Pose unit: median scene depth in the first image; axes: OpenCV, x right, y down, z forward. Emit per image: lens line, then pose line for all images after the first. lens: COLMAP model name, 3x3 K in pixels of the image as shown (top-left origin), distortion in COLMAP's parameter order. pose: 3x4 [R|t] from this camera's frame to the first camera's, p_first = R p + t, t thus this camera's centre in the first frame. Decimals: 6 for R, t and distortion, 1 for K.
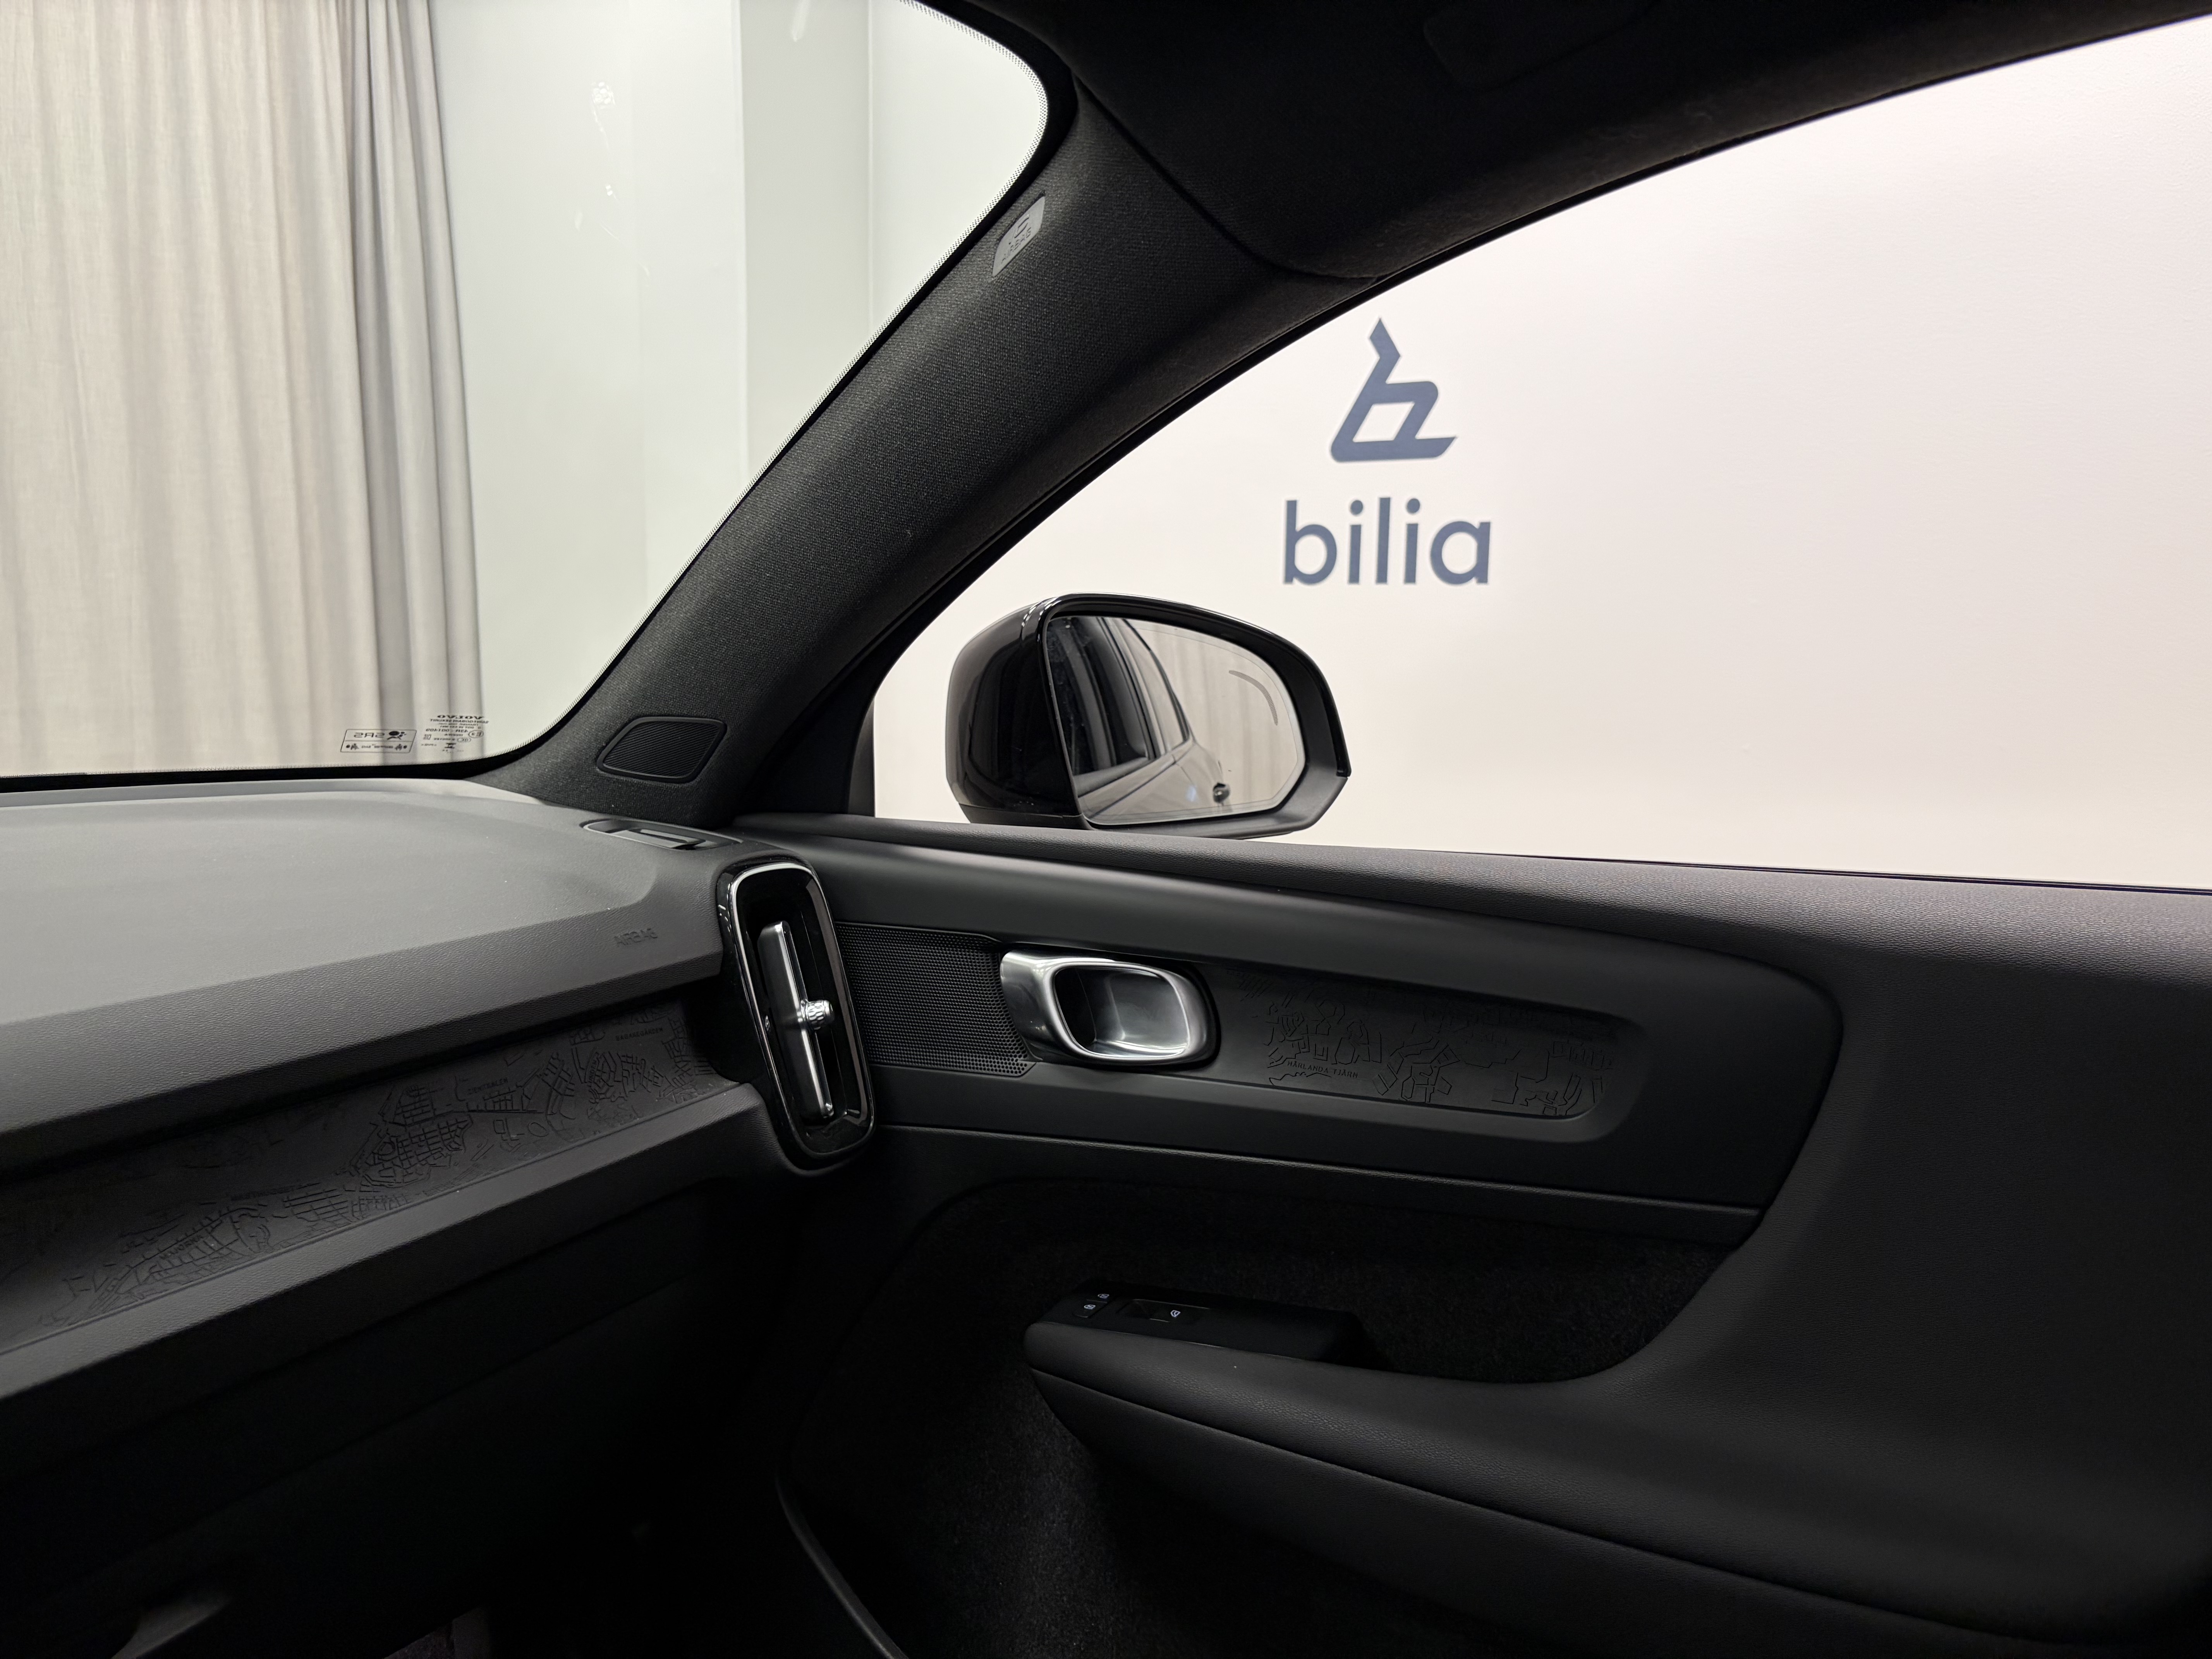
lens RADIAL K [[1692.1, 0, 1097.4], [0, 1692.1, 838.9], [0, 0, 1]] dist [0.066445, -0.070265]
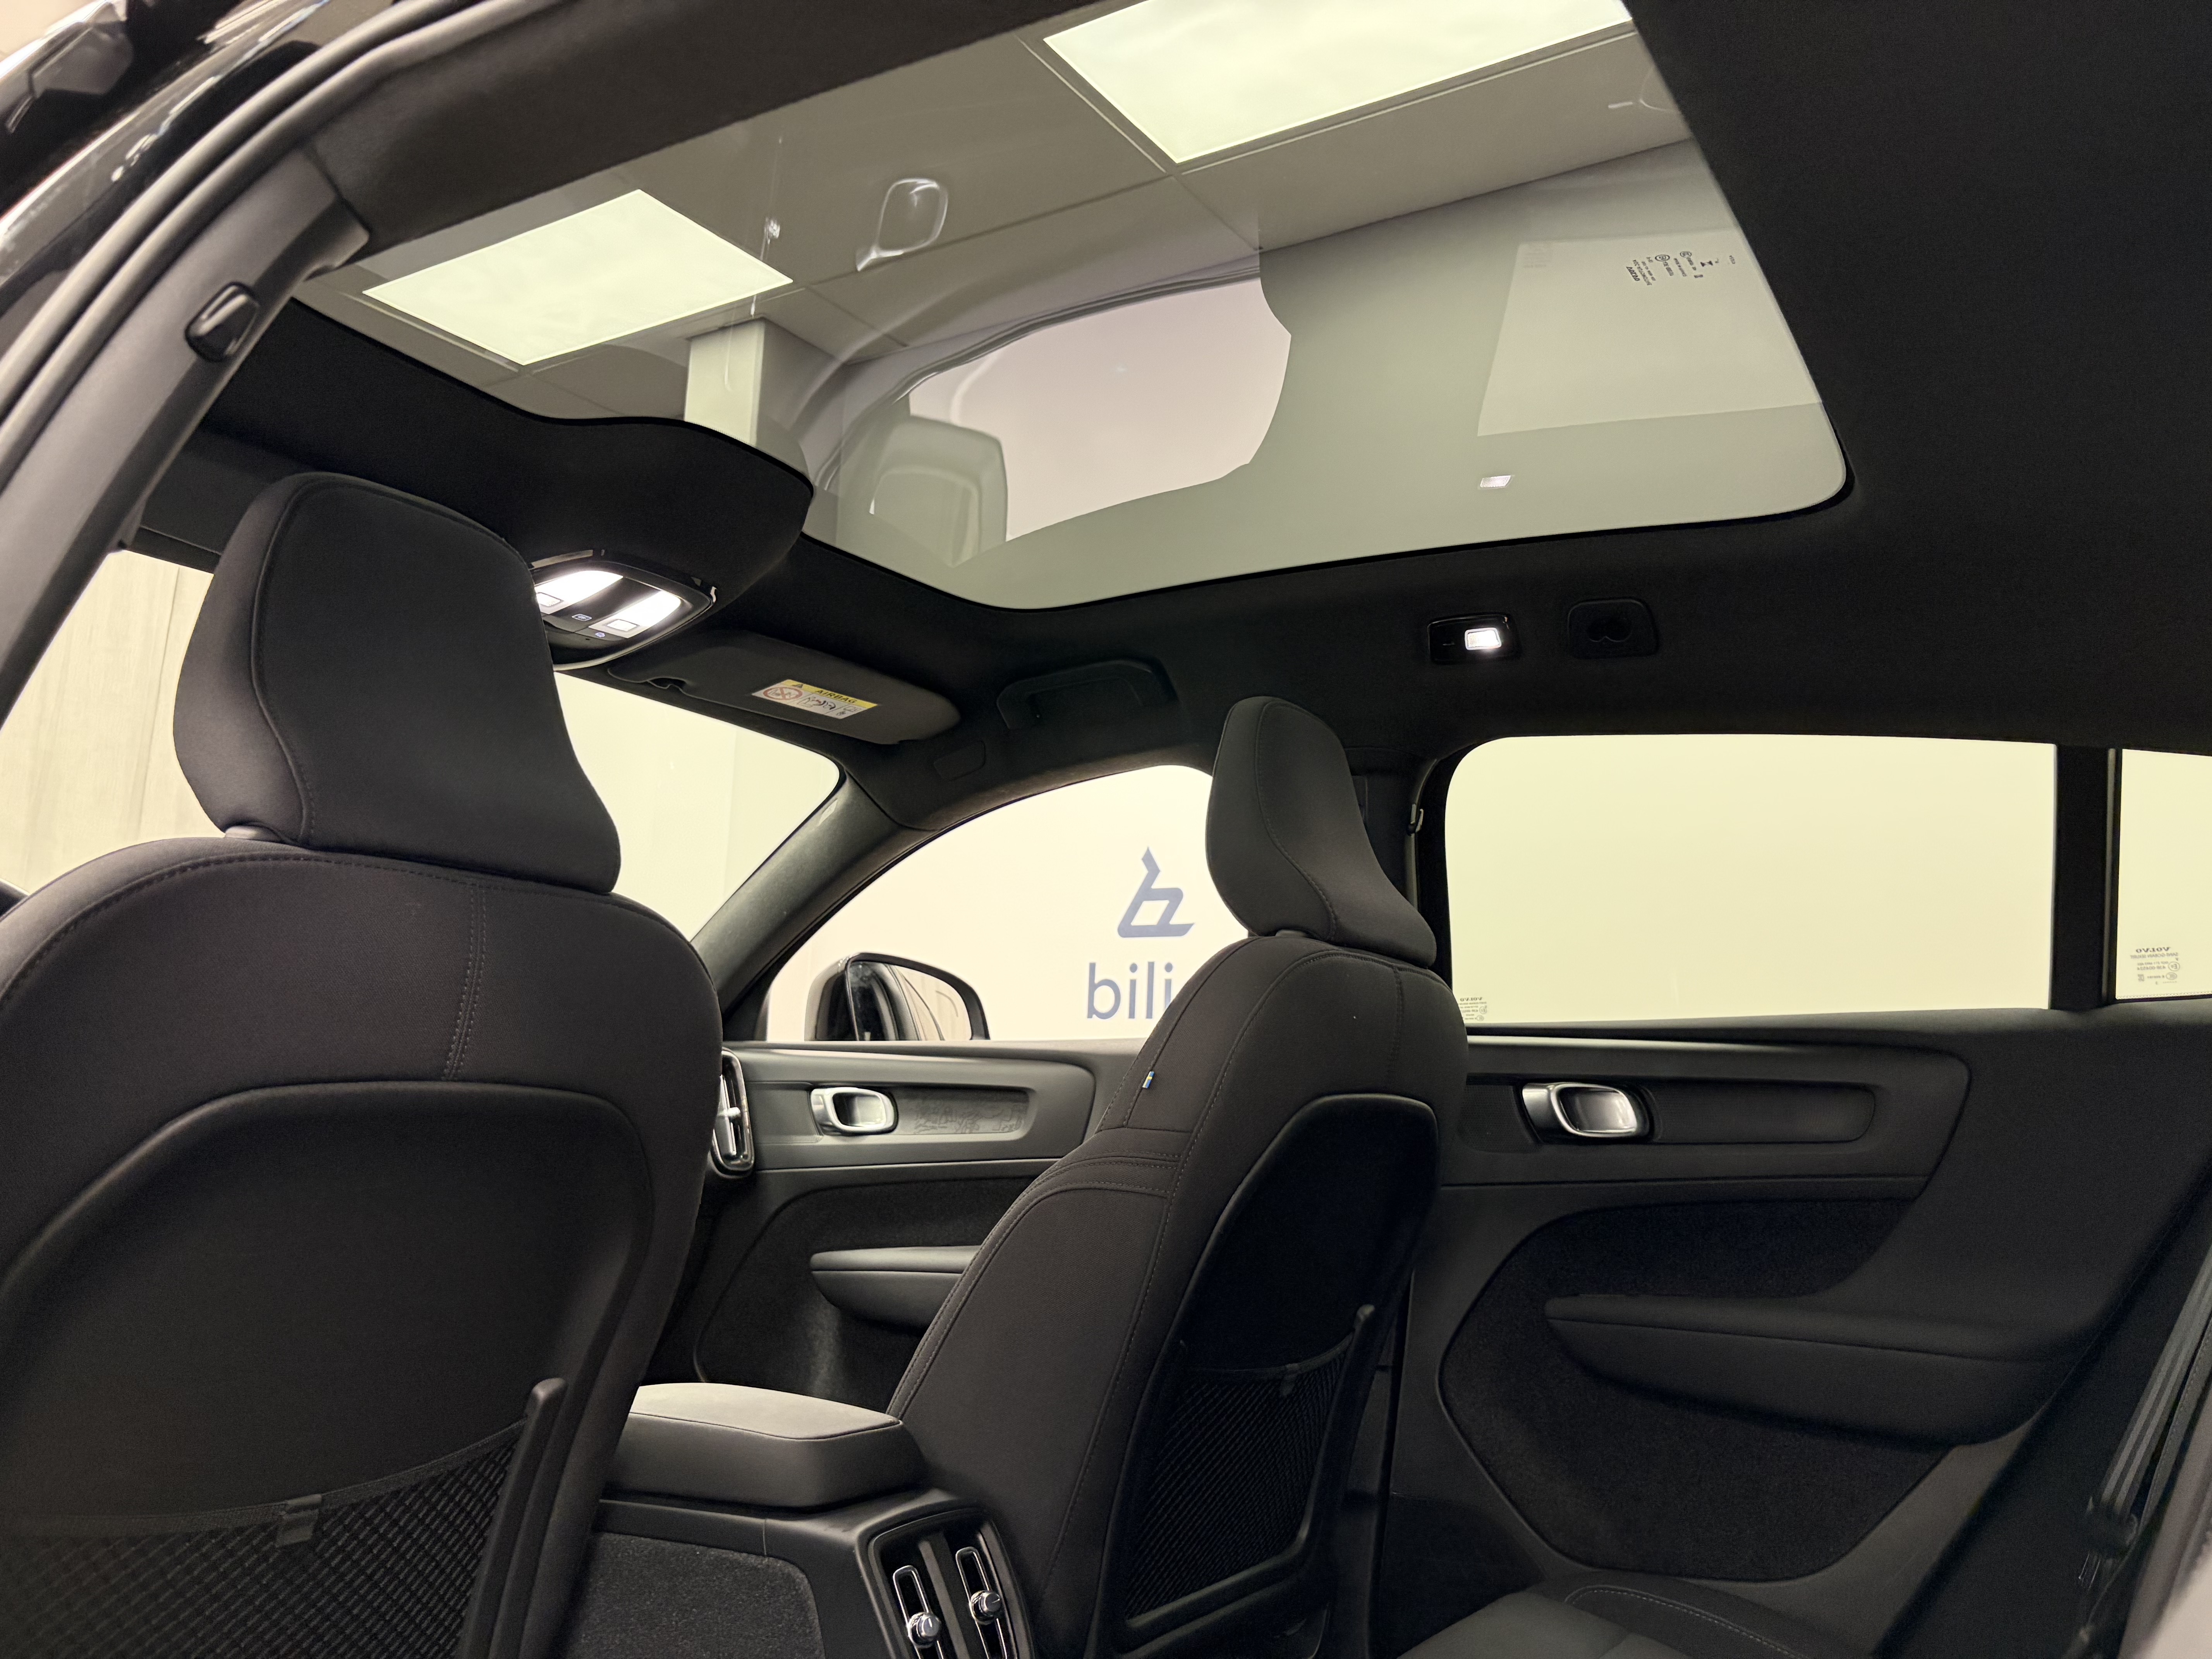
lens RADIAL K [[1662.7, 0, 1115.1], [0, 1662.7, 837.2], [0, 0, 1]] dist [0.062190, -0.101966]
pose [[0.998951, 0.032245, 0.032507, 0.087719], [-0.021164, 0.954744, -0.296675, 0.129918], [-0.040602, 0.295676, 0.954425, -0.429114]]
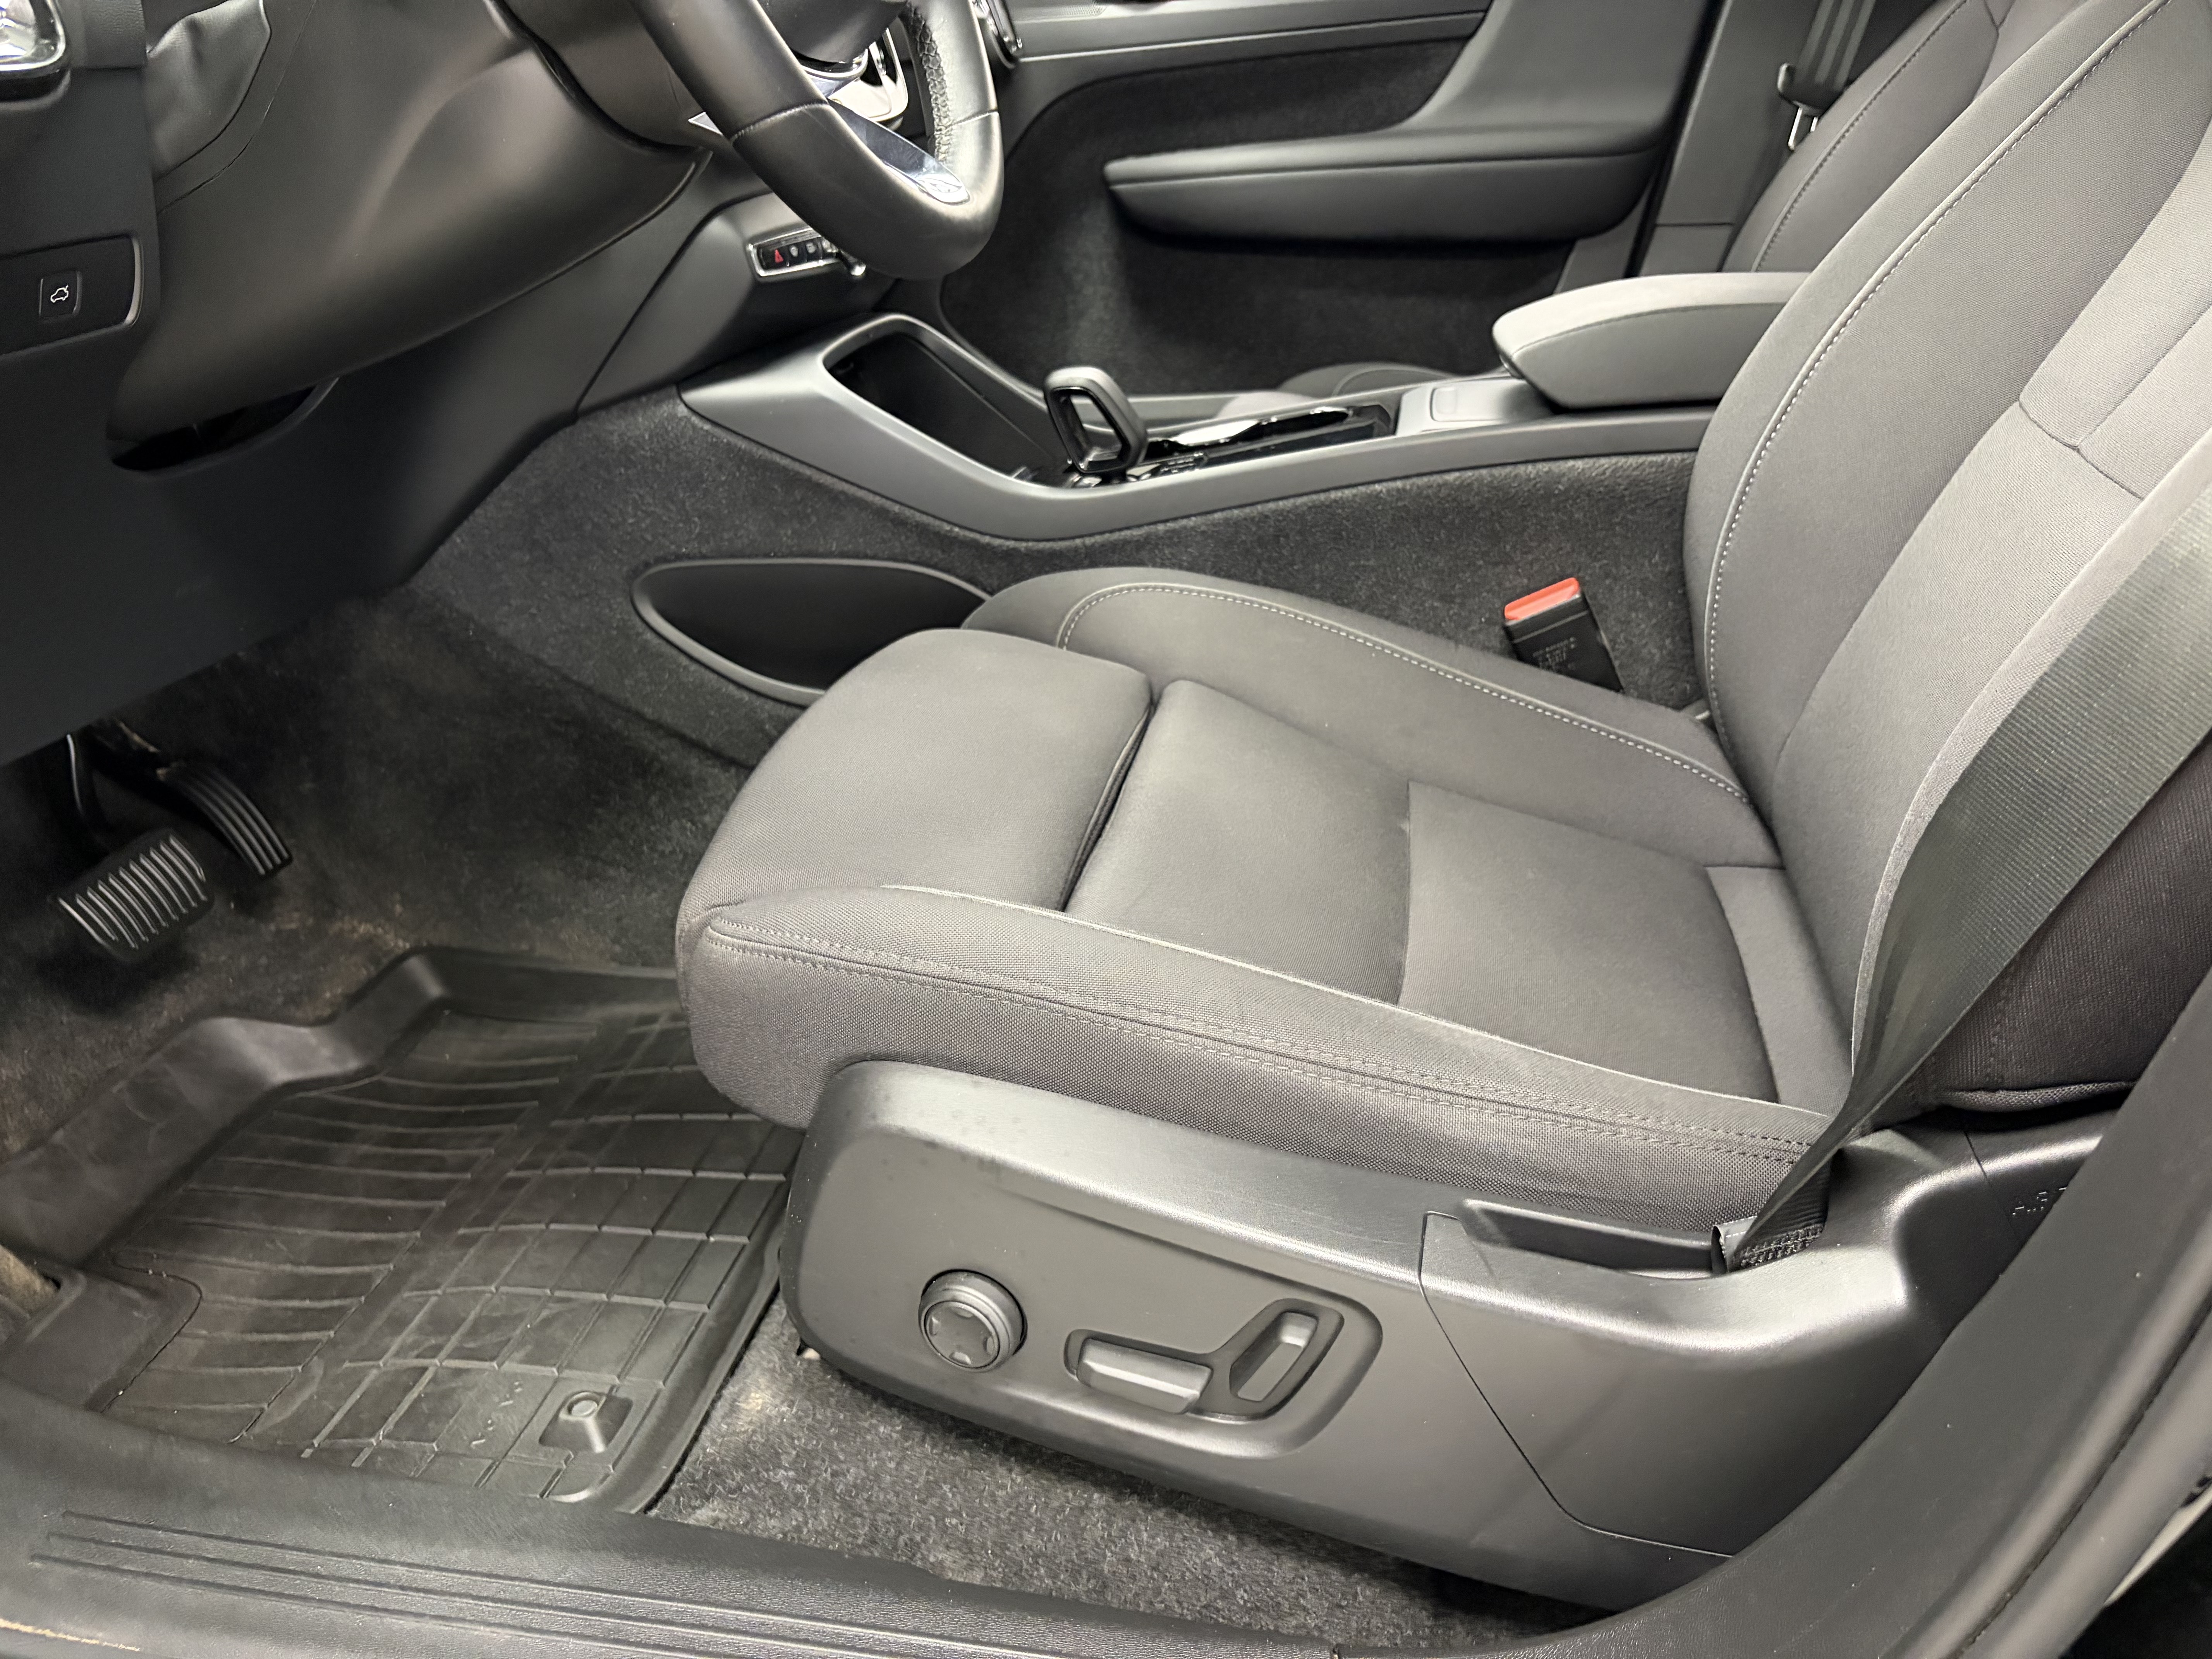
lens RADIAL K [[1710.2, 0, 1102.2], [0, 1710.2, 827.7], [0, 0, 1]] dist [-0.003753, -0.004001]
pose [[0.919723, -0.182368, 0.347638, -0.260999], [0.077744, 0.952621, 0.294056, 0.134942], [-0.384793, -0.243423, 0.890325, -0.262873]]
